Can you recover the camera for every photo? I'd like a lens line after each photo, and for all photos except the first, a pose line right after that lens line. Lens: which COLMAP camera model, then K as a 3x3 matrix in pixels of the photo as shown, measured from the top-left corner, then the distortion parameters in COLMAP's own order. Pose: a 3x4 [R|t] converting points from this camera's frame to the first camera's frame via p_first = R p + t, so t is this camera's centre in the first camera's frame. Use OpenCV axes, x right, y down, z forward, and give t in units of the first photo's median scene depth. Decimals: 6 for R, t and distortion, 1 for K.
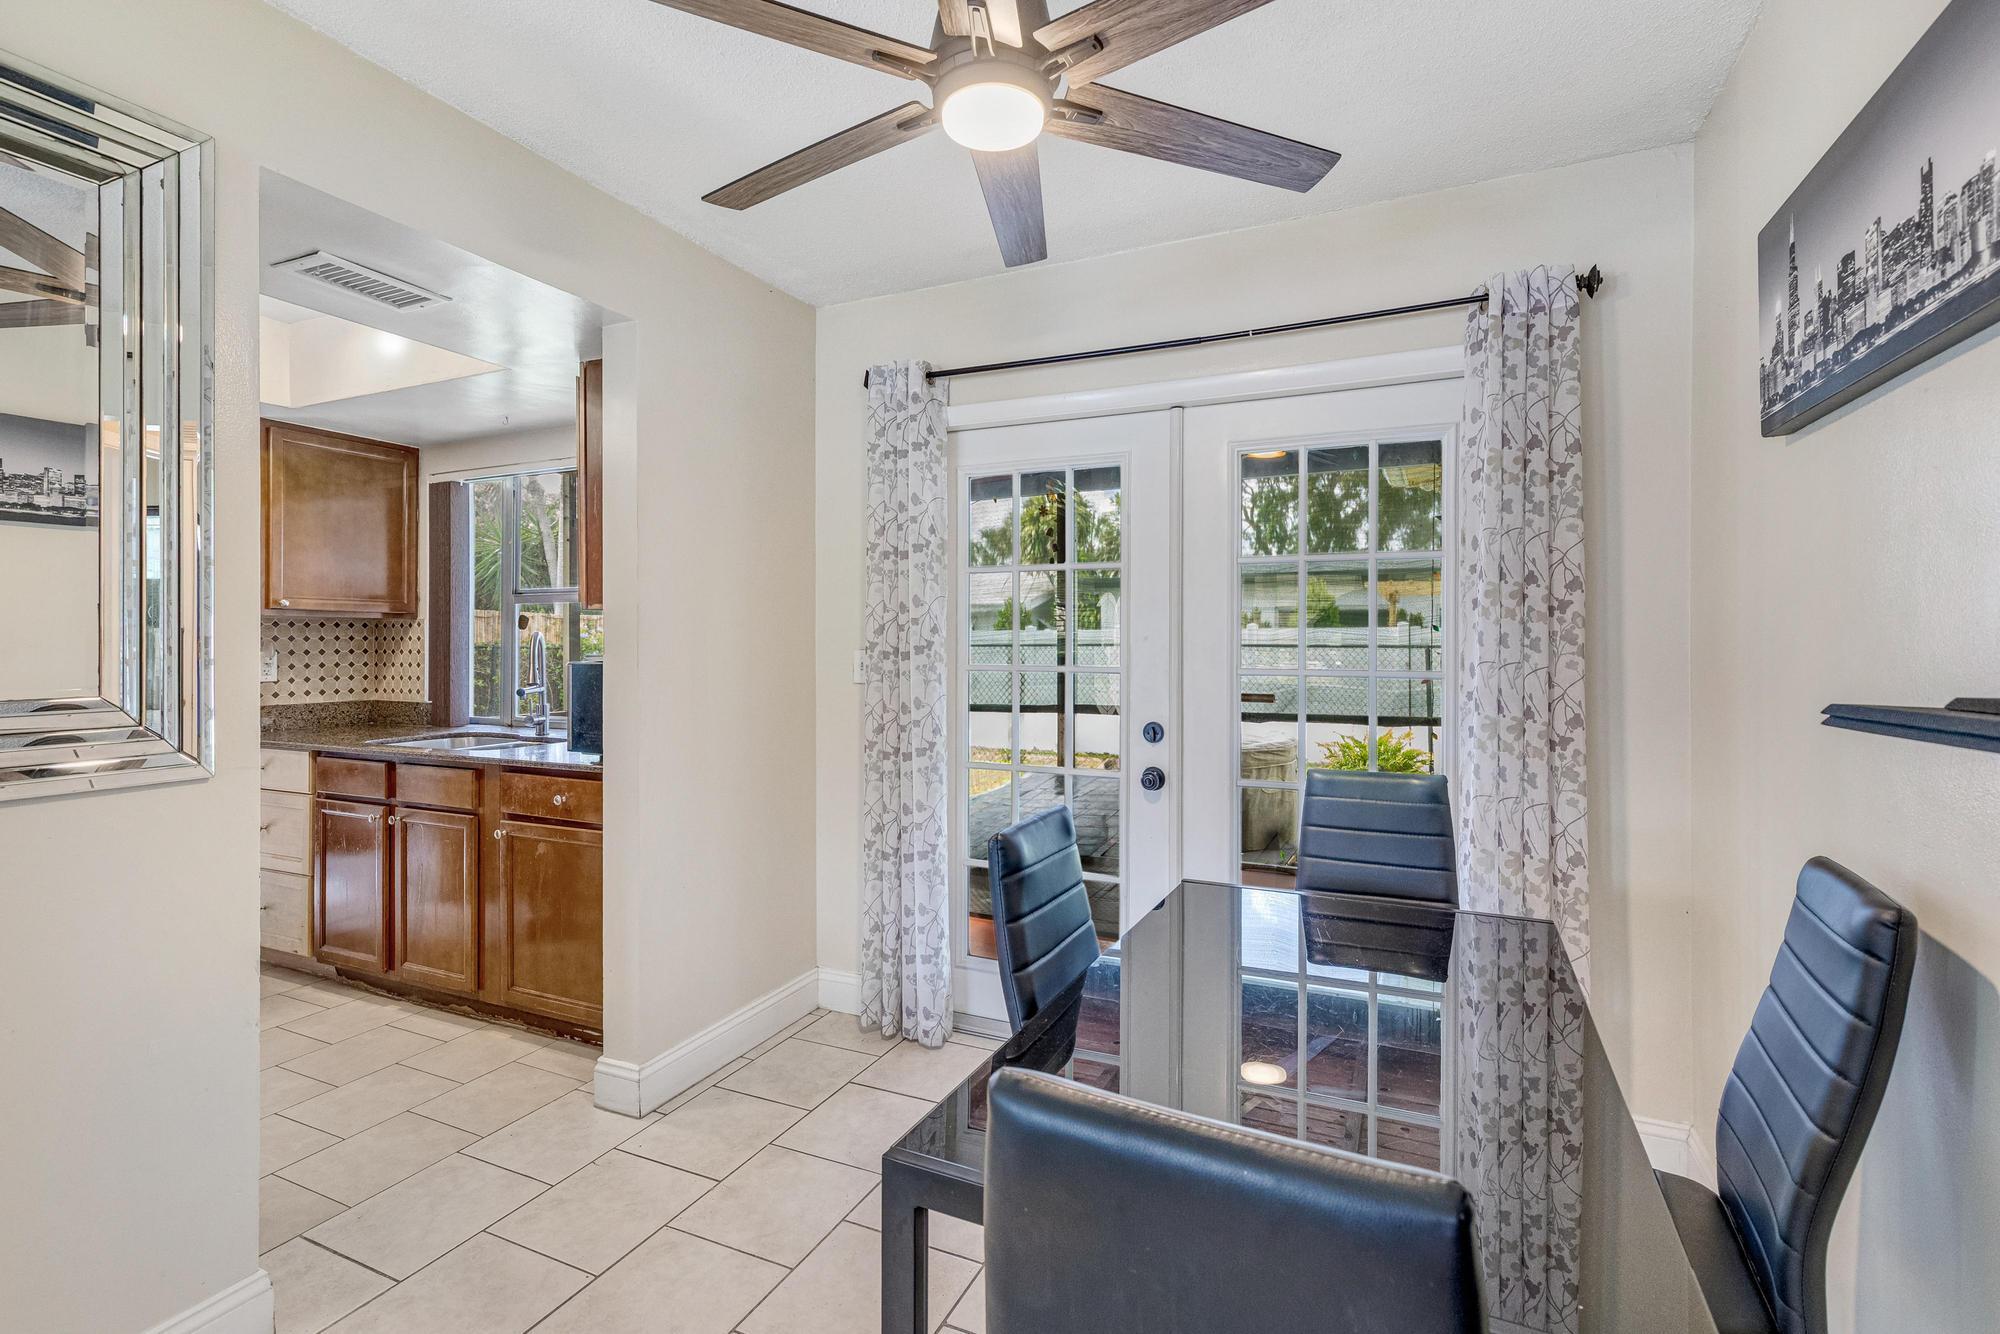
lens RADIAL K [[922.2, 0, 1009.2], [0, 922.2, 644.4], [0, 0, 1]] dist [0.007241, 0.000492]
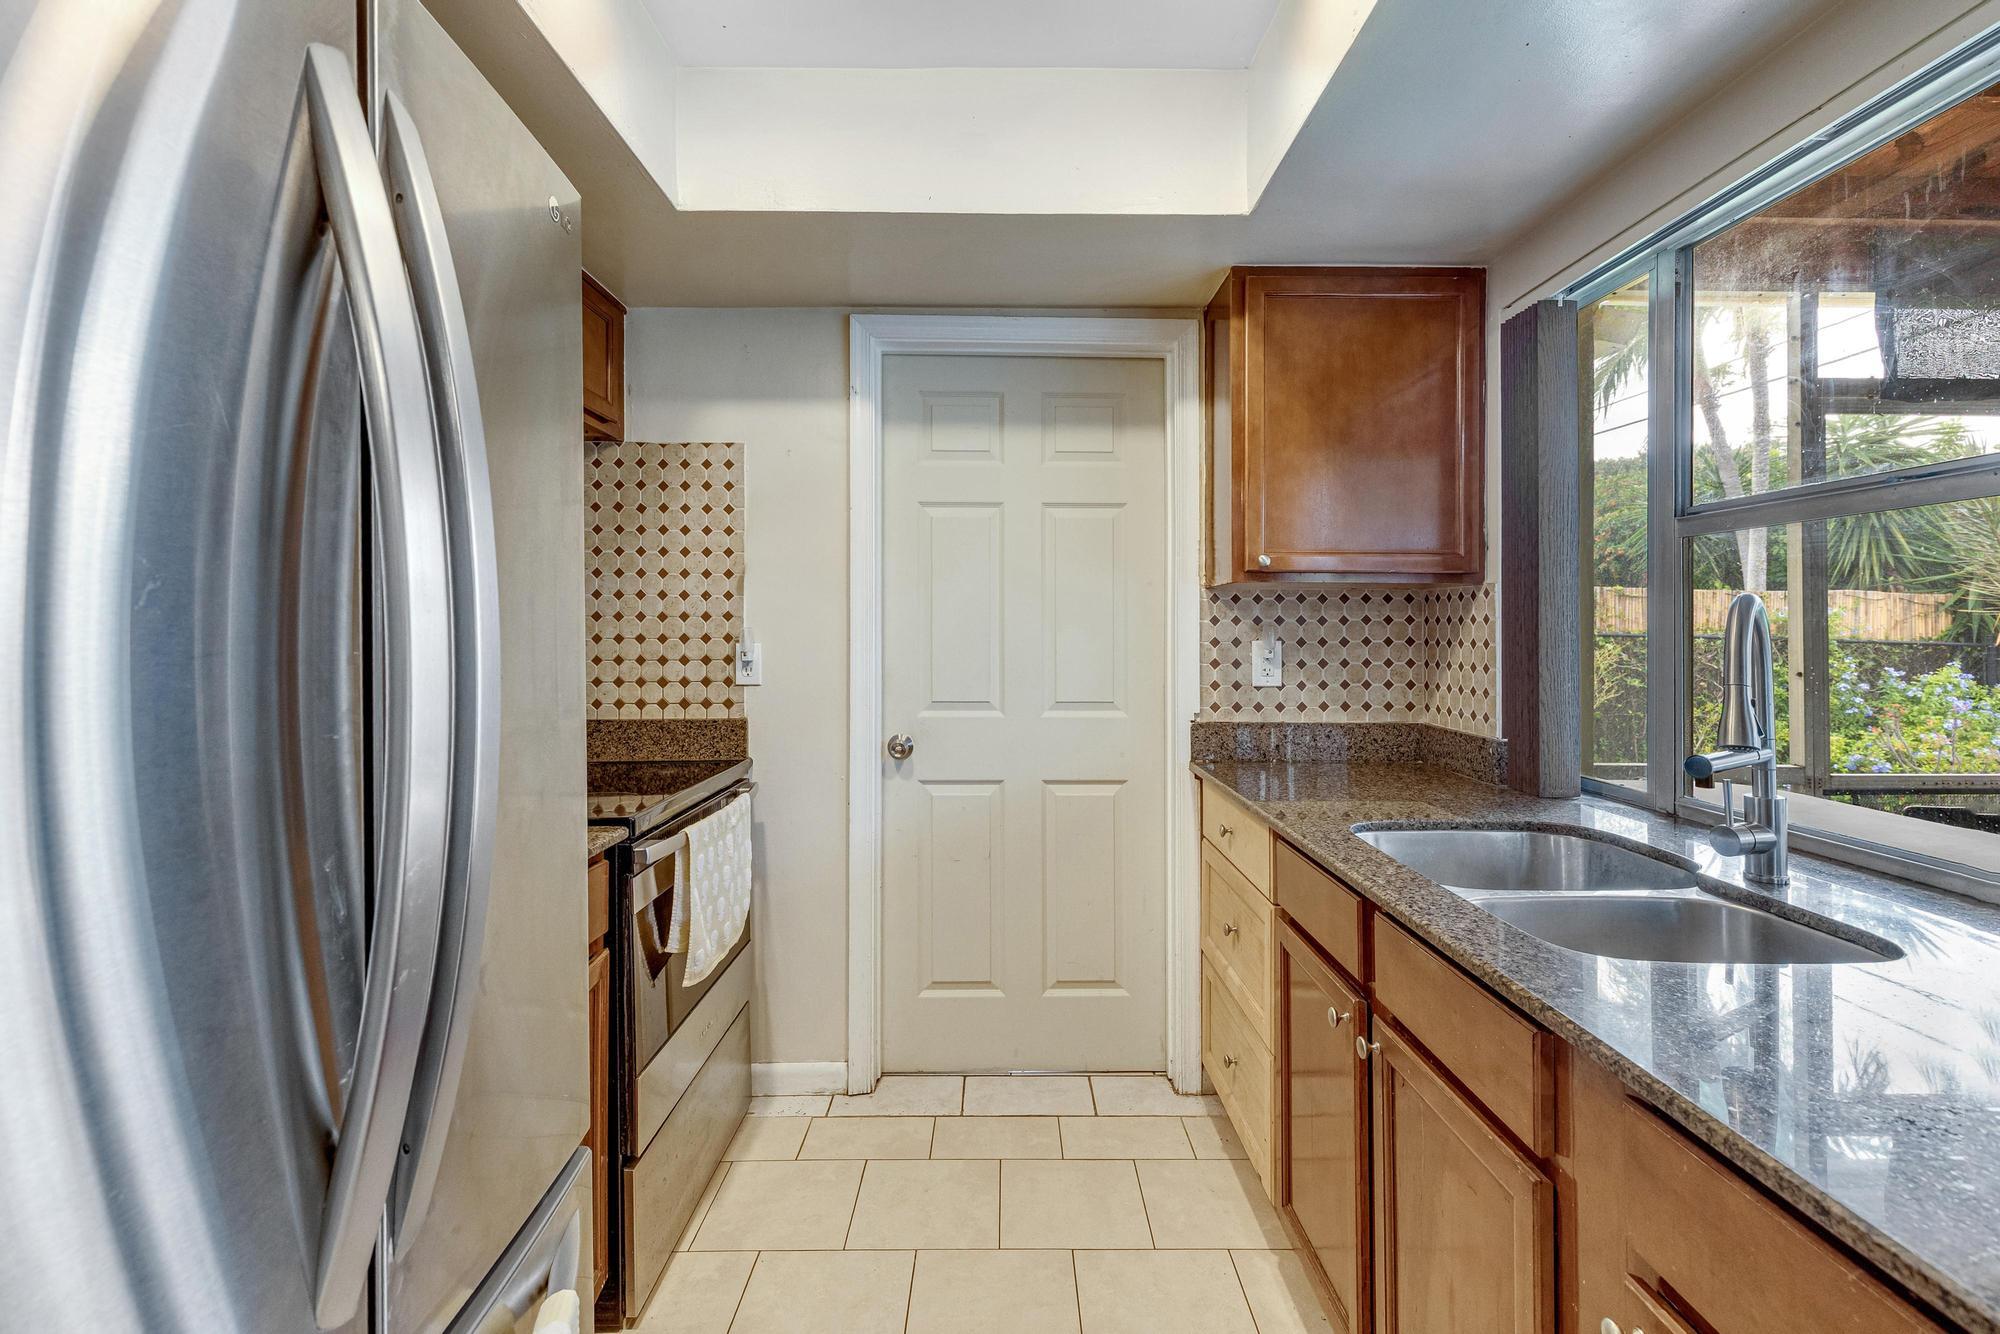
lens RADIAL K [[922.2, 0, 1012.8], [0, 922.2, 619.3], [0, 0, 1]] dist [0.007241, 0.000492]
pose [[0.438199, -0.005447, -0.898861, -0.331229], [-0.003279, 0.999965, -0.007658, -0.001842], [0.898872, 0.006303, 0.438166, 0.621390]]
